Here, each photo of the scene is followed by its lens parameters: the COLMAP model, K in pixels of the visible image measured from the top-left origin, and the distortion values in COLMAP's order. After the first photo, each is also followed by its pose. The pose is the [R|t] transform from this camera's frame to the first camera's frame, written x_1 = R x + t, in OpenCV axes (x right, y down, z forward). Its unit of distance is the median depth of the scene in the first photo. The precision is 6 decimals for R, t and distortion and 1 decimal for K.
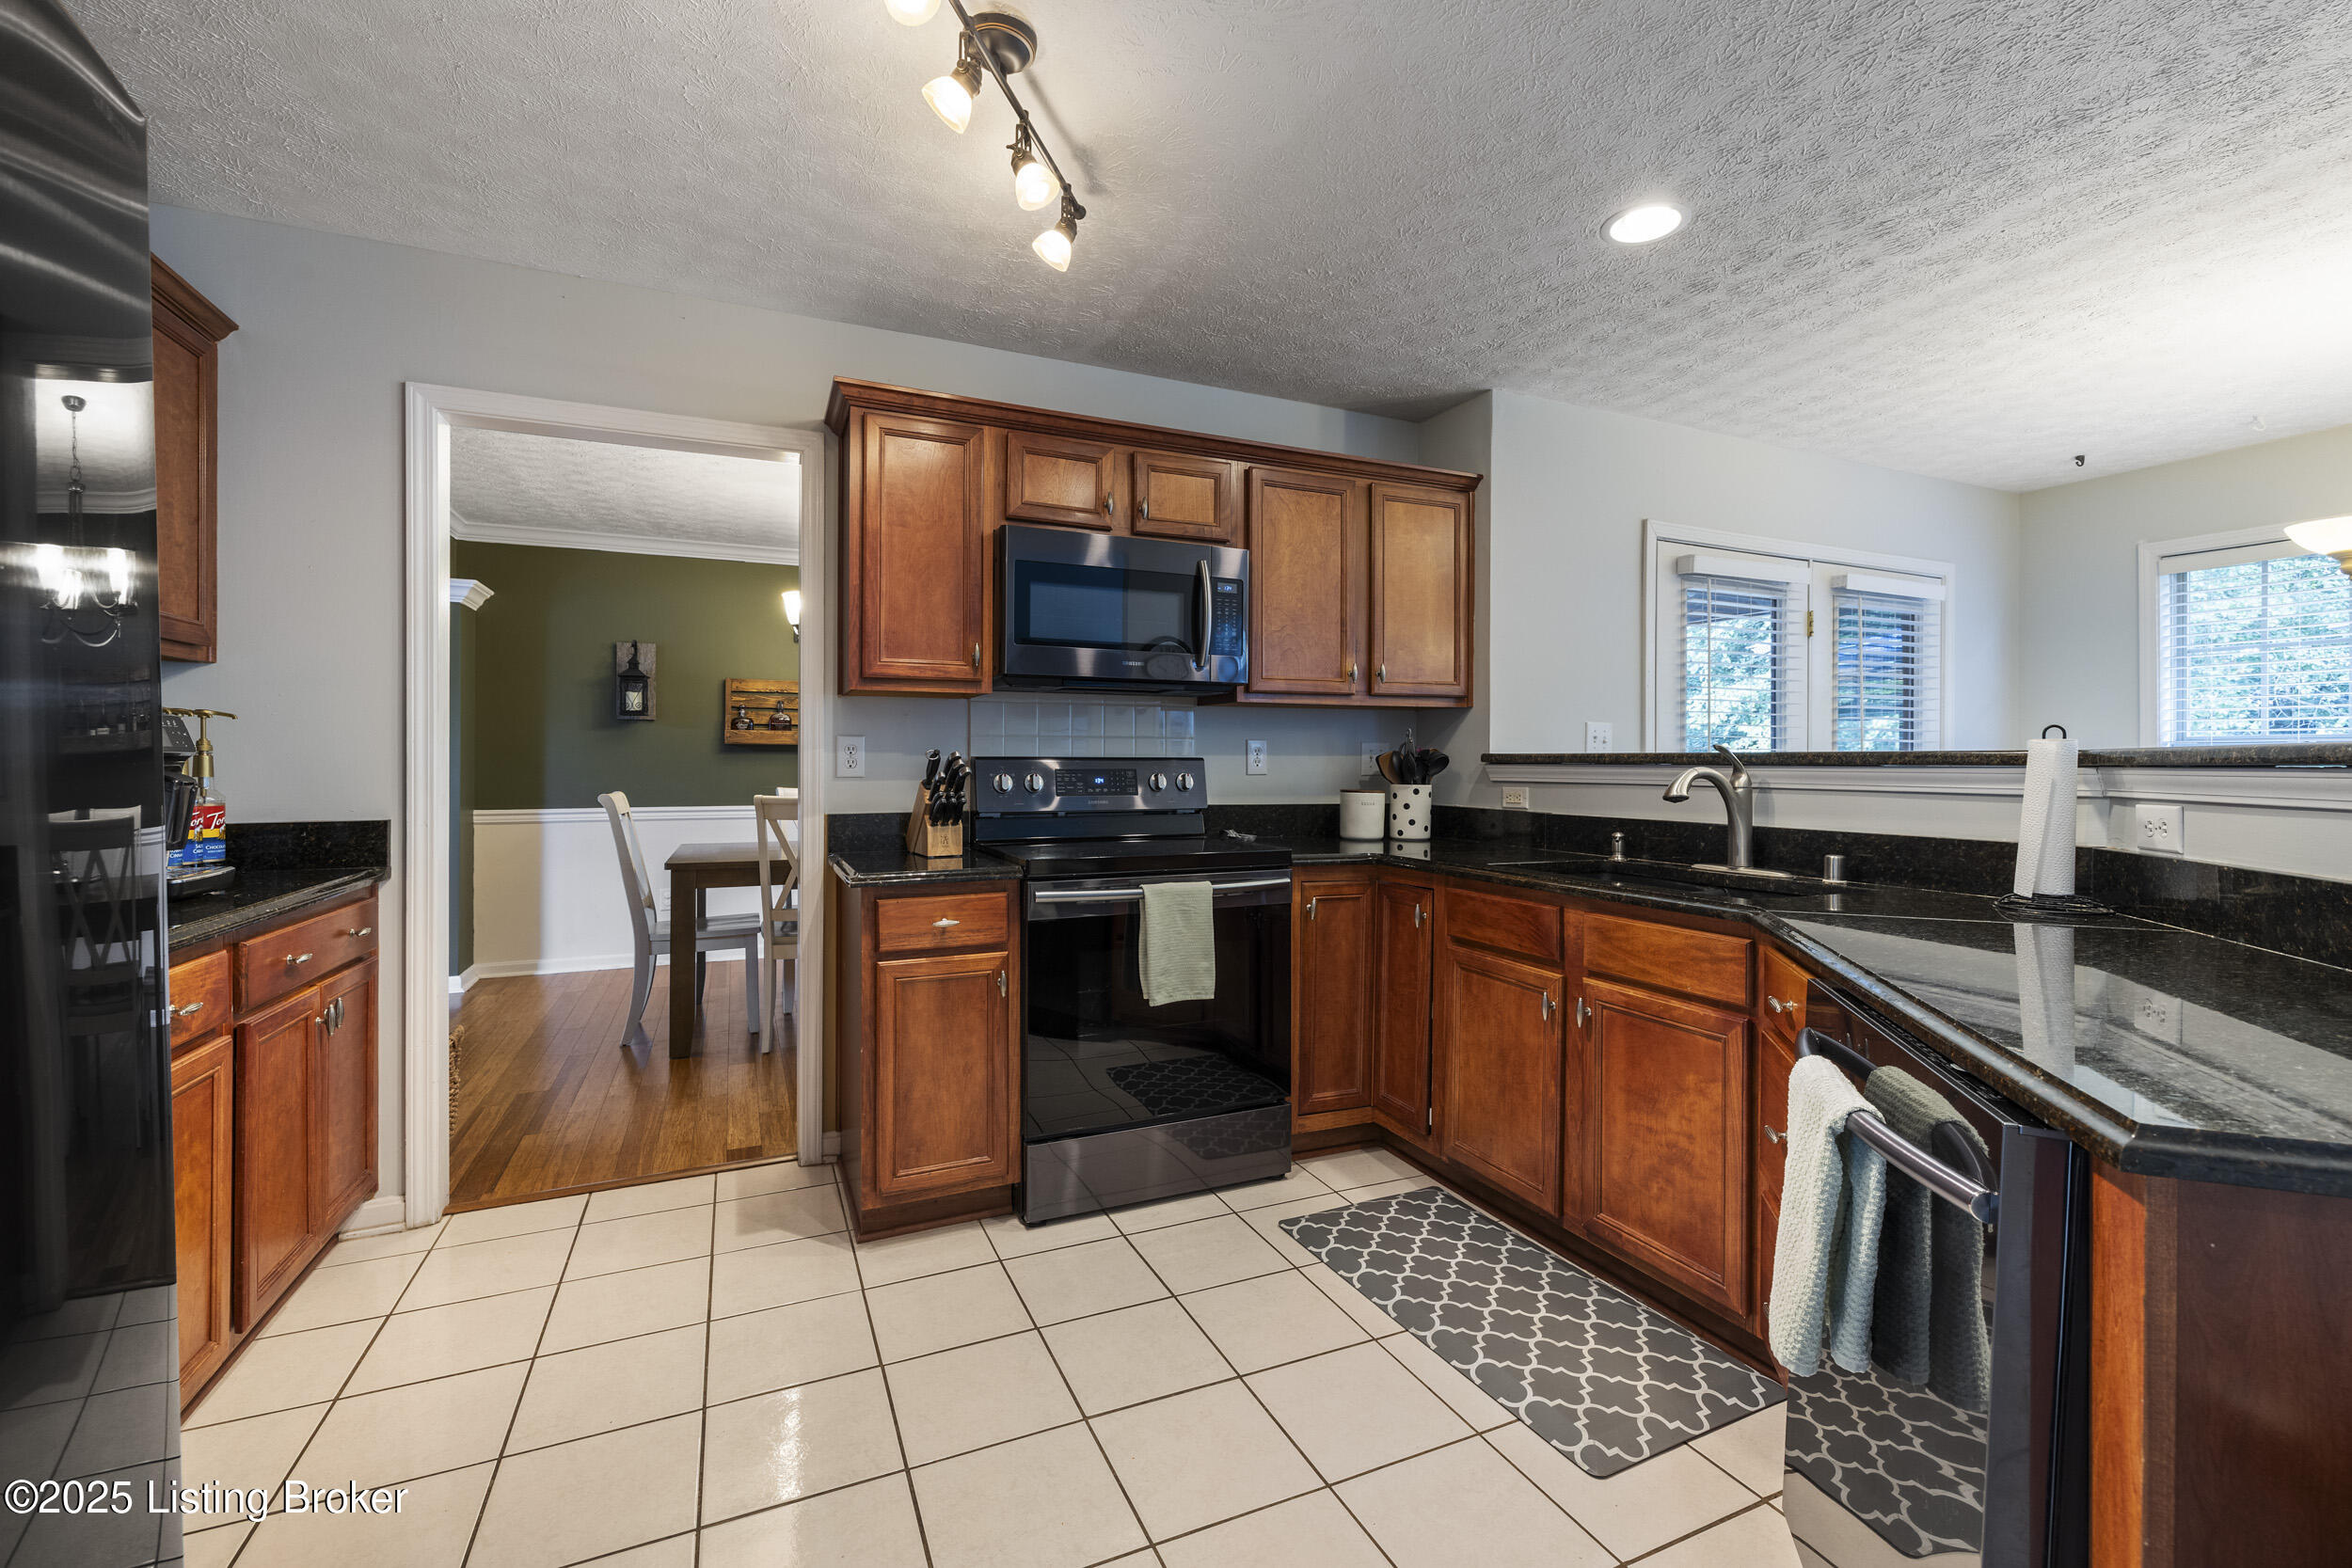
lens RADIAL K [[989.7, 0, 1186.0], [0, 989.7, 759.1], [0, 0, 1]] dist [-0.000583, -0.000378]
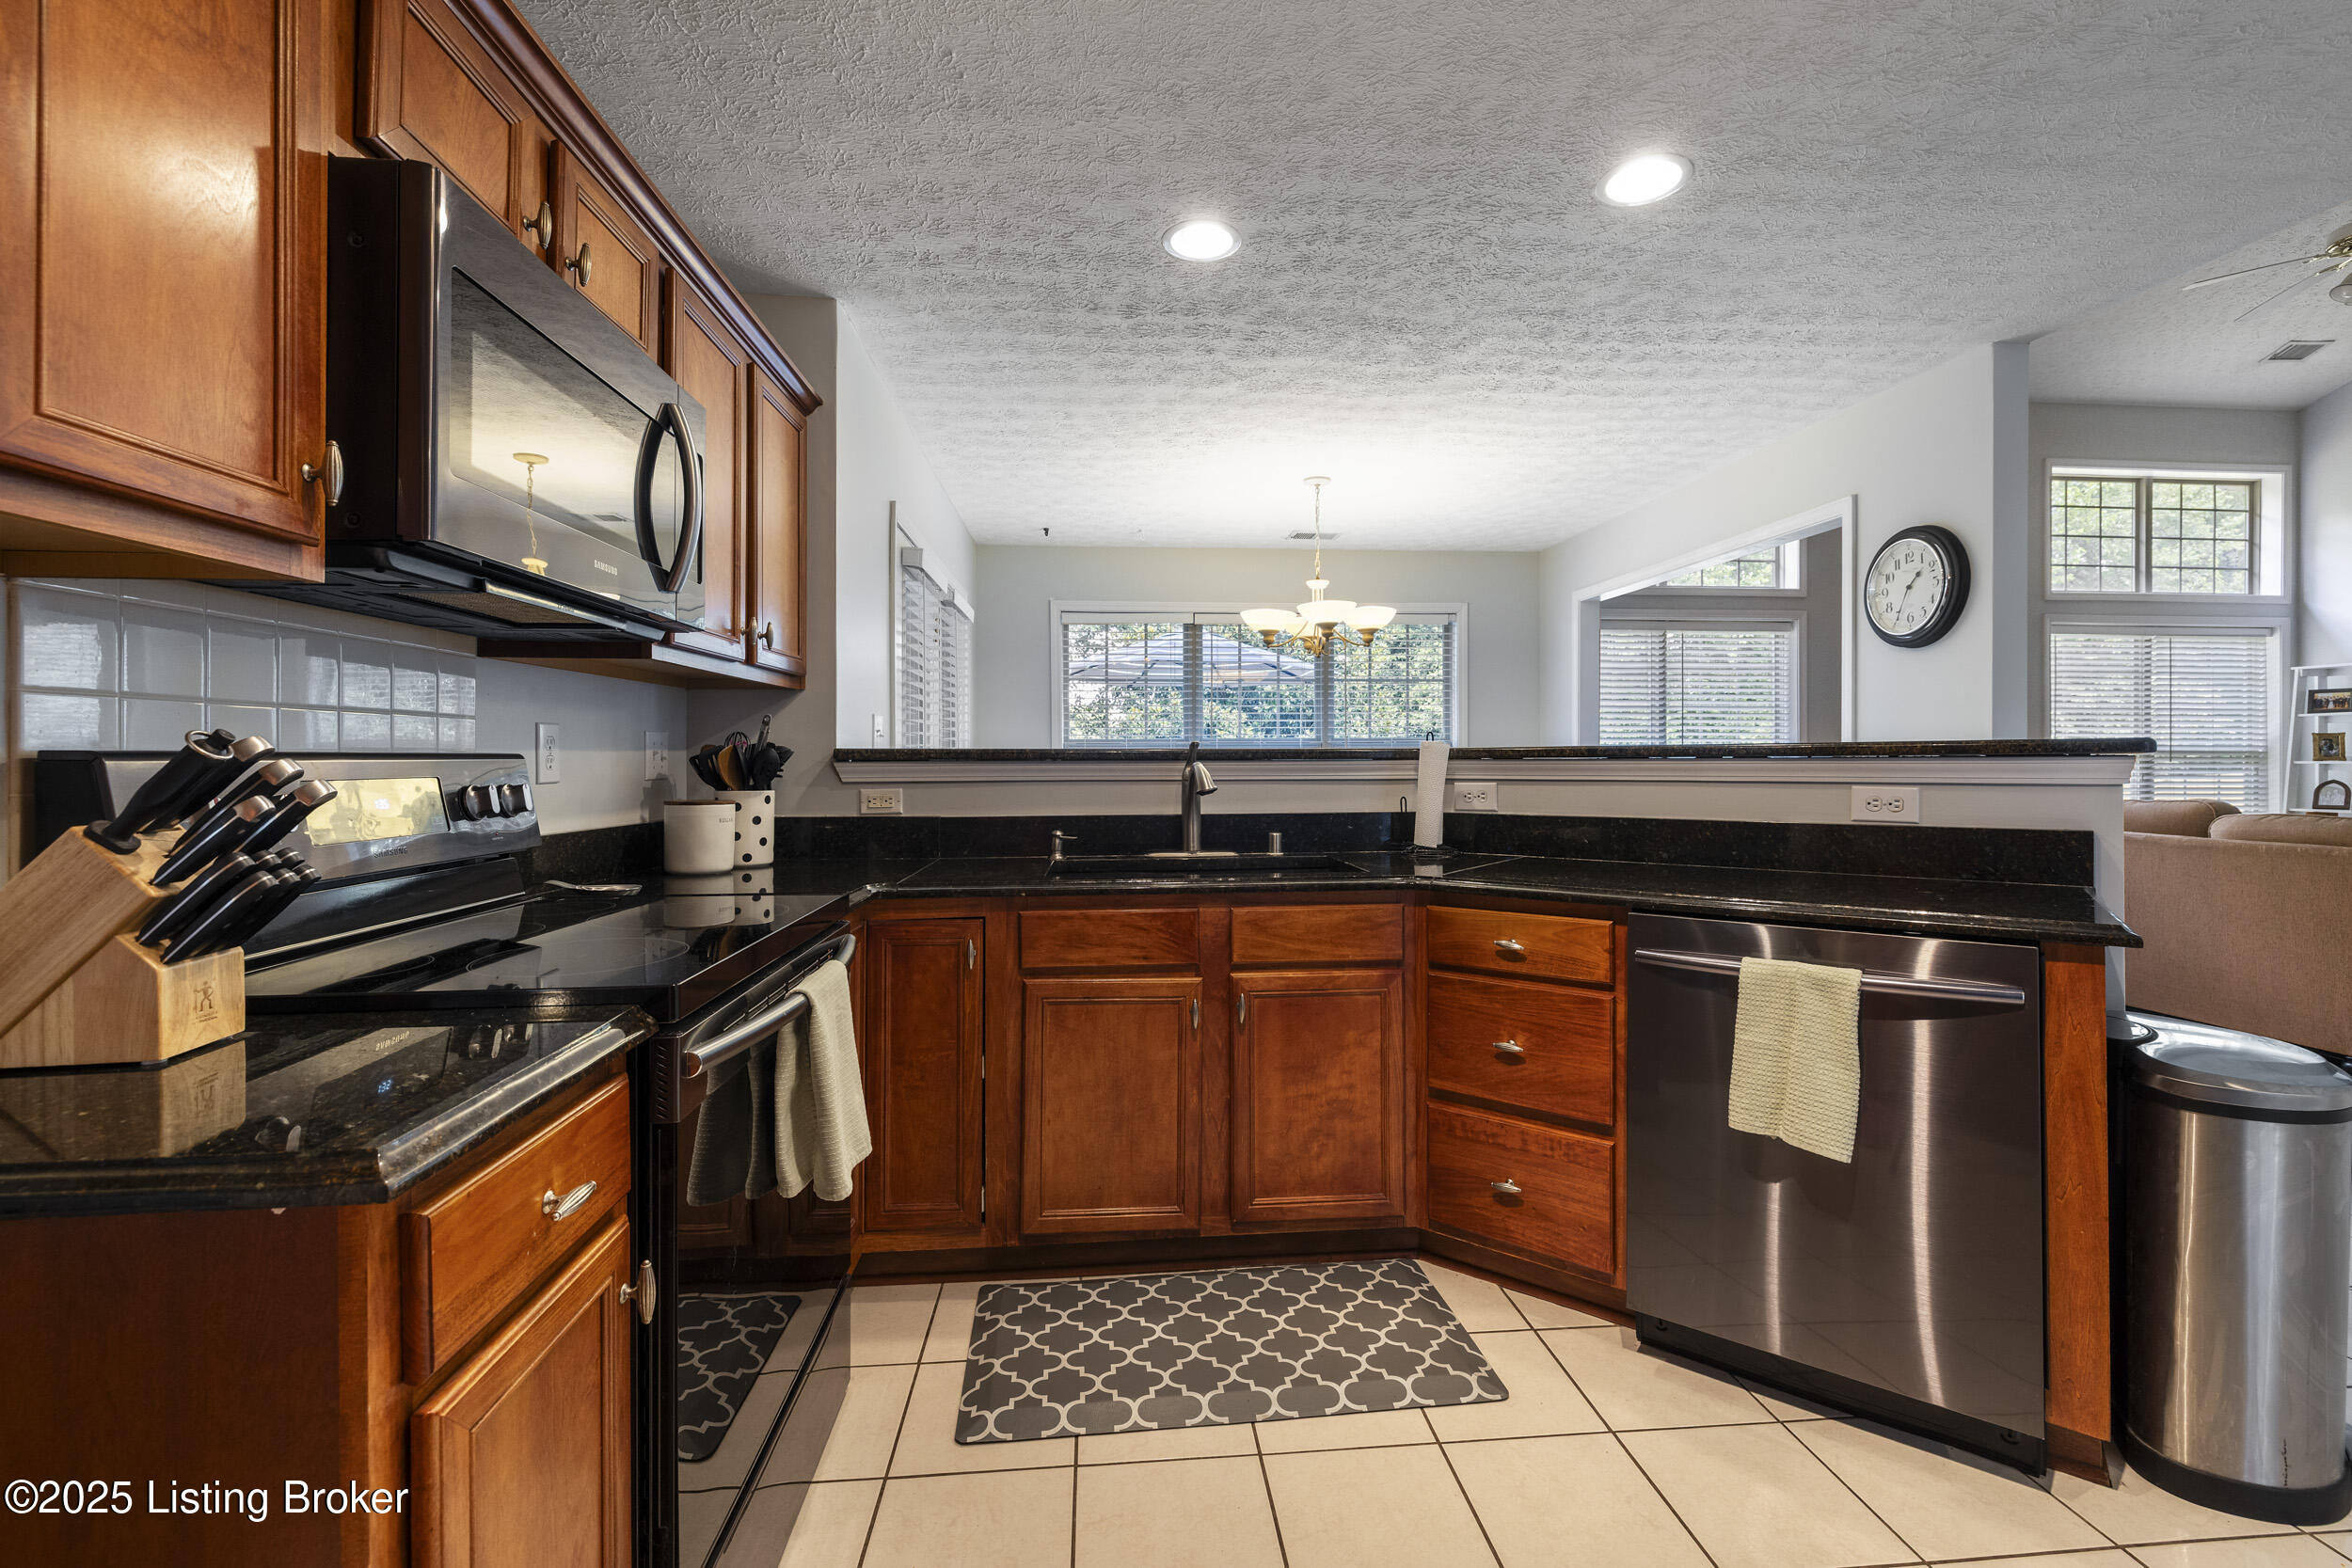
lens RADIAL K [[989.7, 0, 1178.9], [0, 989.7, 754.8], [0, 0, 1]] dist [-0.000583, -0.000378]
pose [[0.334672, -0.001078, 0.942334, -0.496985], [0.001274, 0.999999, 0.000692, -0.000881], [-0.942334, 0.000969, 0.334673, 0.637301]]
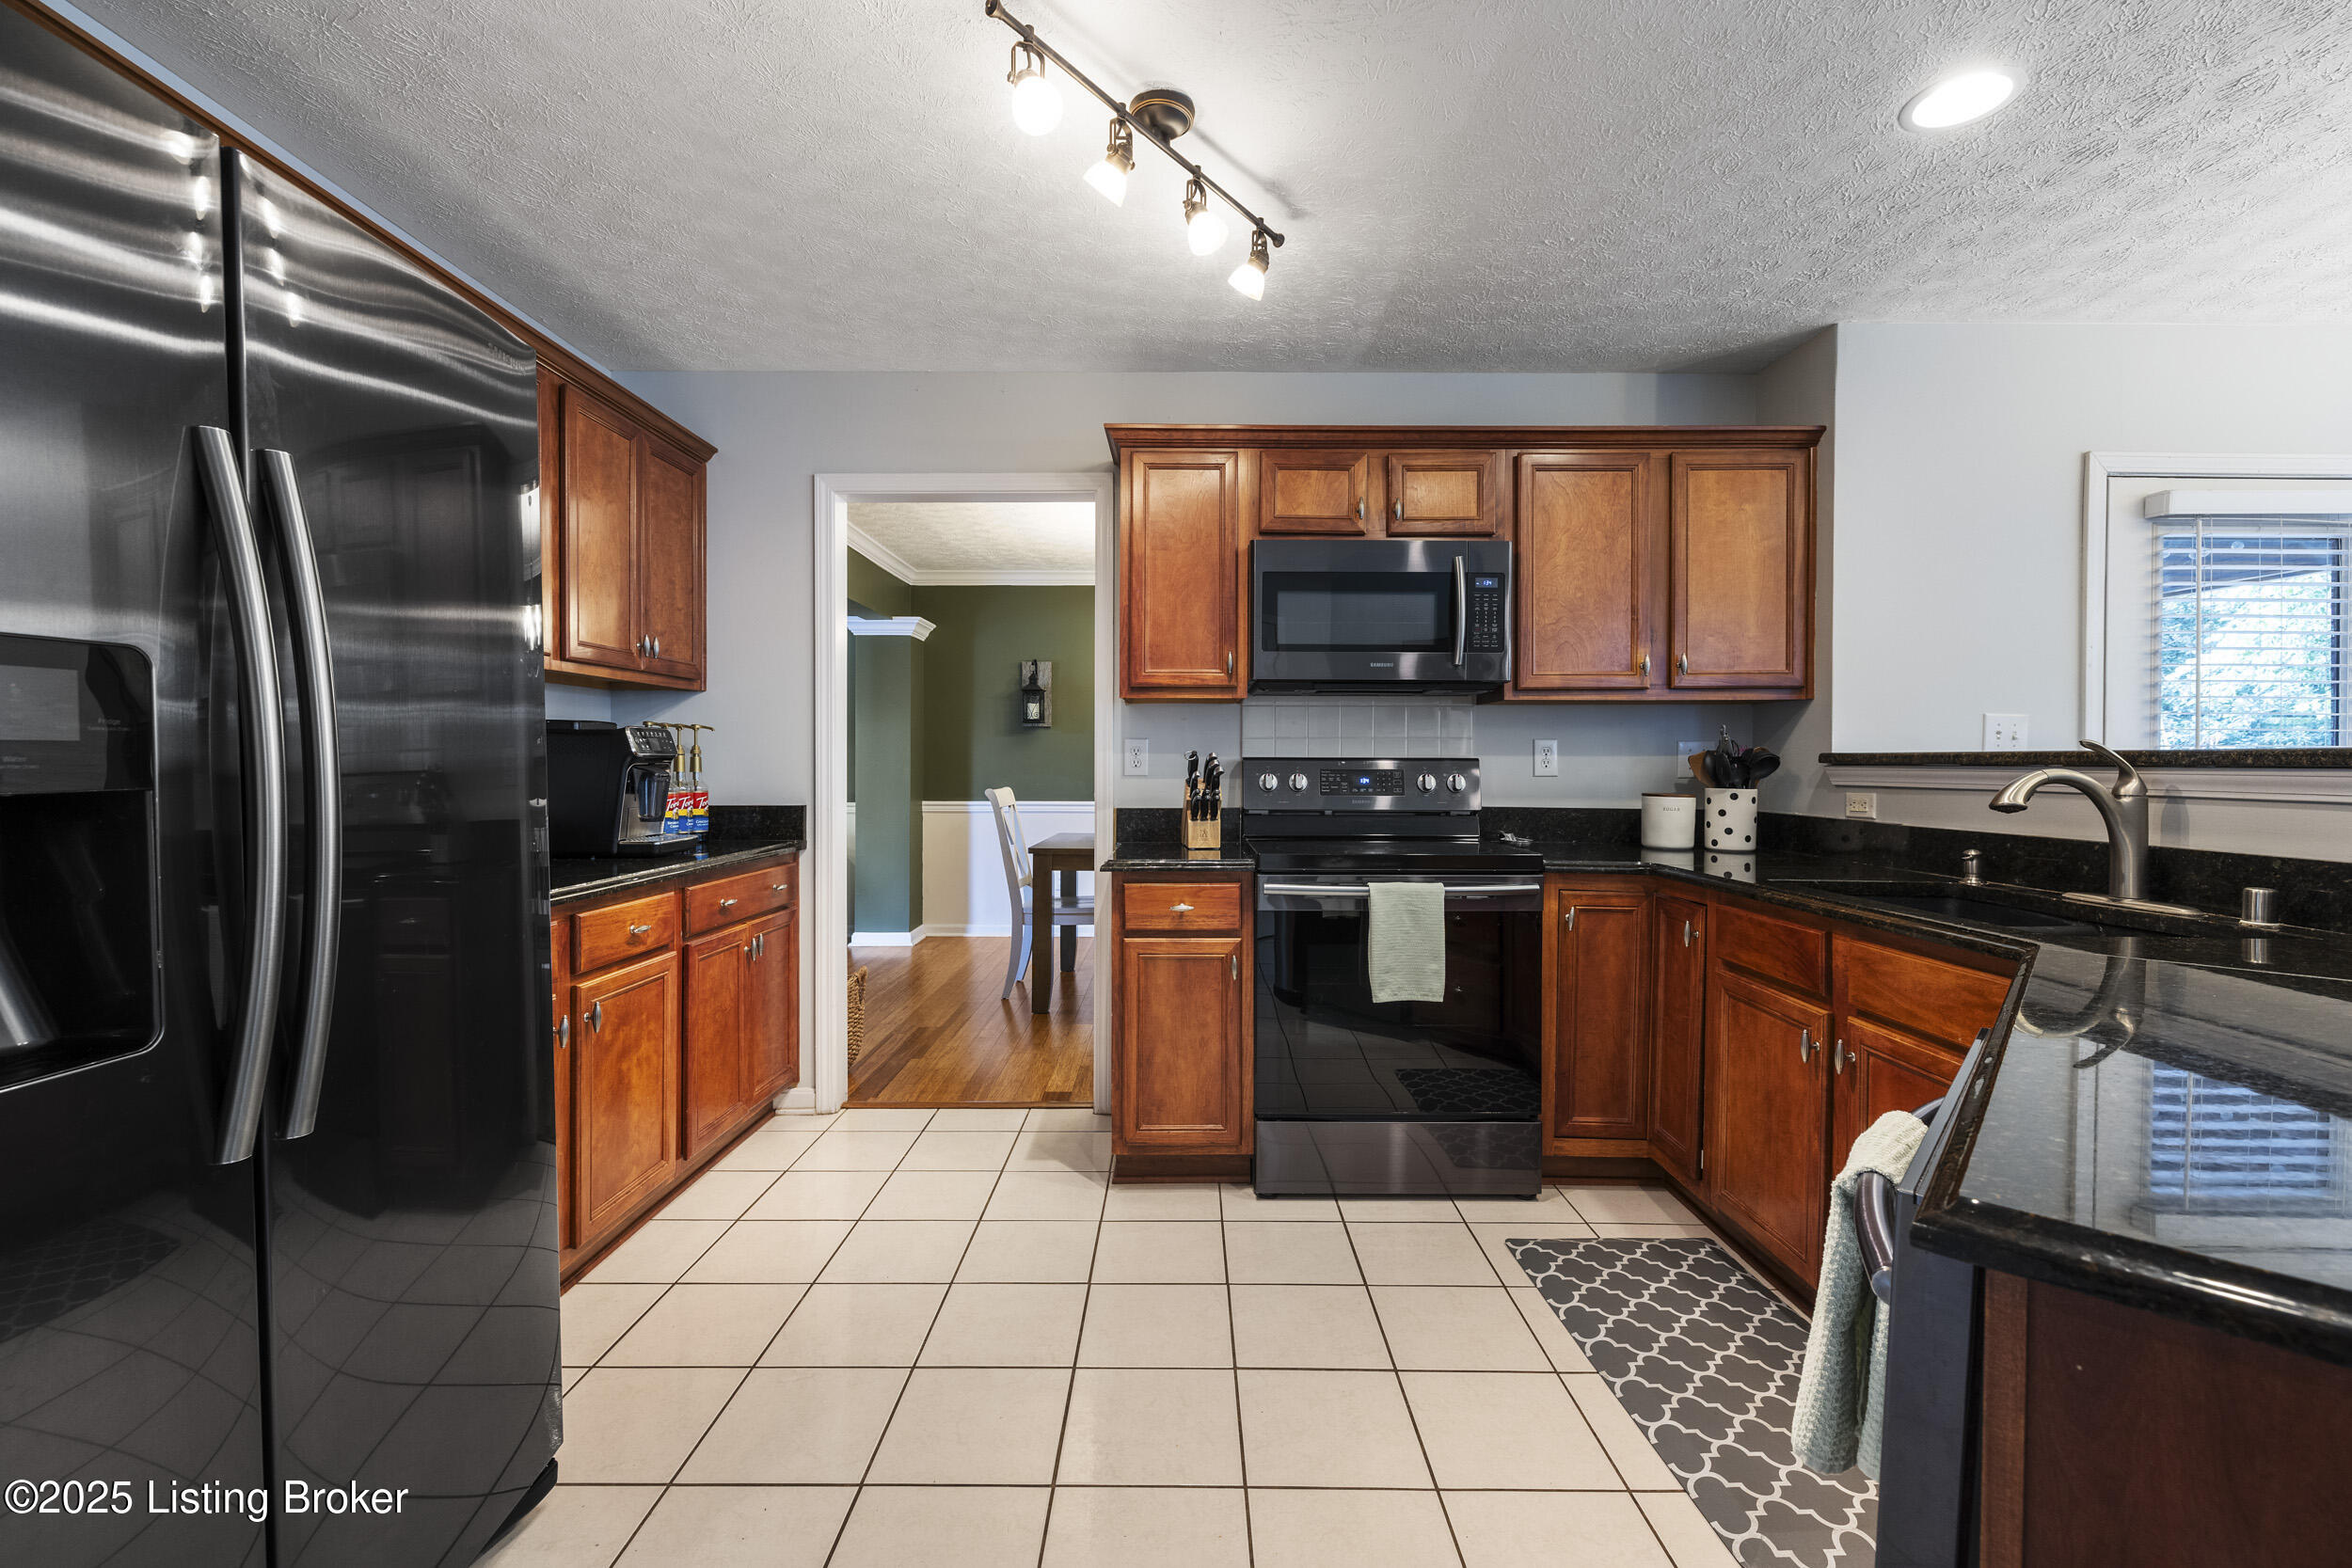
lens RADIAL K [[989.7, 0, 1187.7], [0, 989.7, 766.9], [0, 0, 1]] dist [-0.000583, -0.000378]
pose [[0.911843, 0.002610, -0.410531, 0.207138], [-0.000303, 0.999984, 0.005683, 0.002053], [0.410540, -0.005057, 0.911829, -0.003595]]
